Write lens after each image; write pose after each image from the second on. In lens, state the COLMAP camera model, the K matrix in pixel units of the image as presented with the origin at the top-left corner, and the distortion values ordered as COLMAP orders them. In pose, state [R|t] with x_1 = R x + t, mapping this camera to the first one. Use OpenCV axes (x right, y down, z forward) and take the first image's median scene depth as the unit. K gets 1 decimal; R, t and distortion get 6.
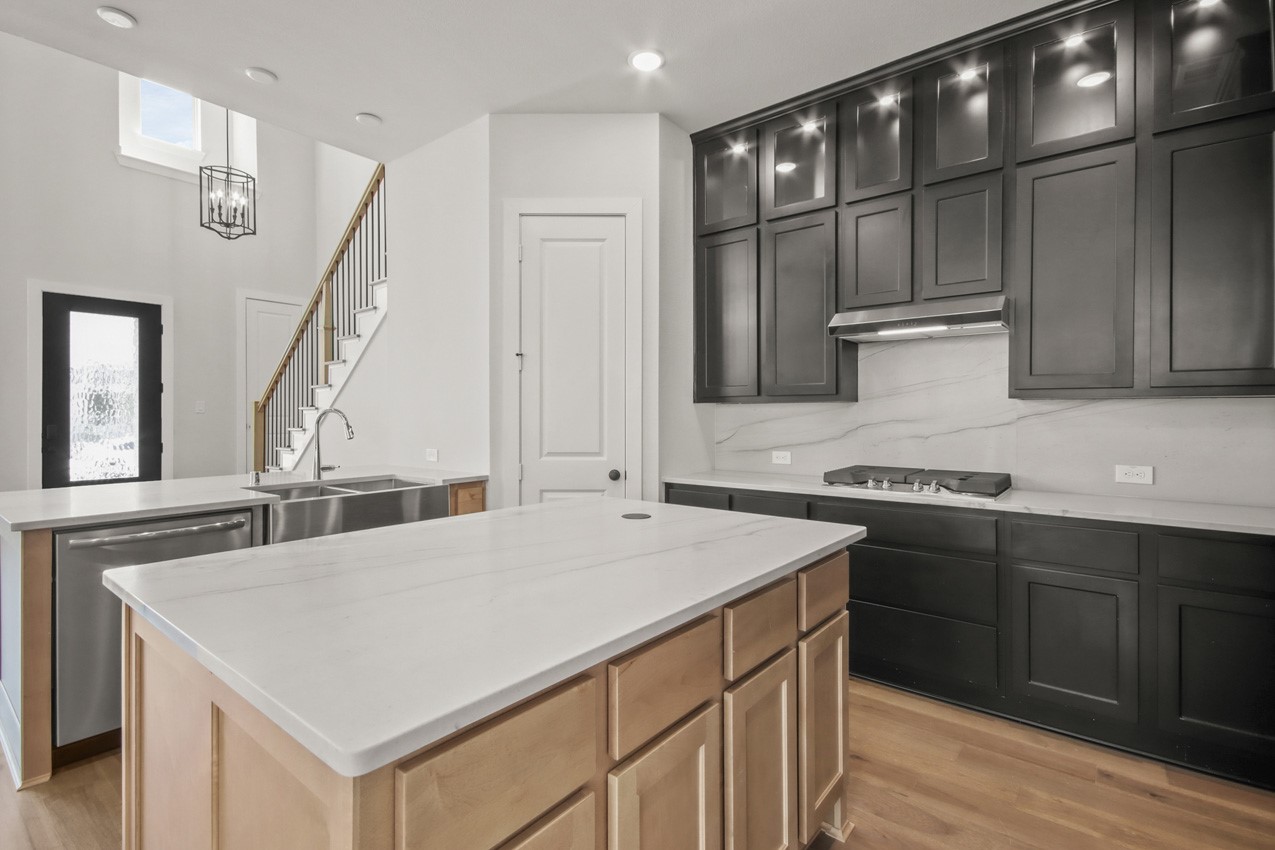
lens RADIAL K [[589.4, 0, 640.1], [0, 589.4, 419.0], [0, 0, 1]] dist [0.017444, -0.014108]
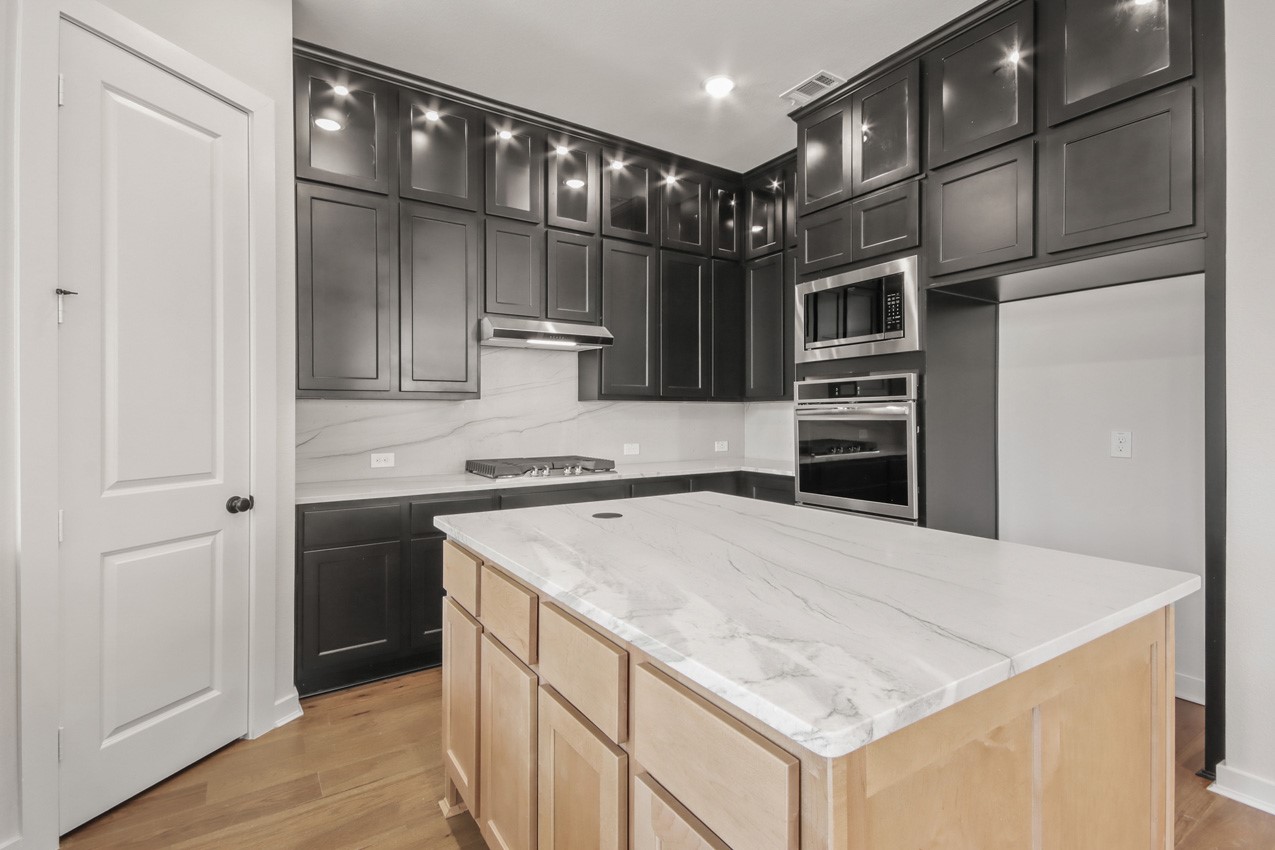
lens RADIAL K [[570.5, 0, 614.9], [0, 570.5, 421.4], [0, 0, 1]] dist [-0.021638, -0.000042]
pose [[0.333021, -0.014420, 0.942809, -0.335513], [0.007721, 0.999891, 0.012566, -0.001150], [-0.942888, 0.003095, 0.333096, 0.272584]]
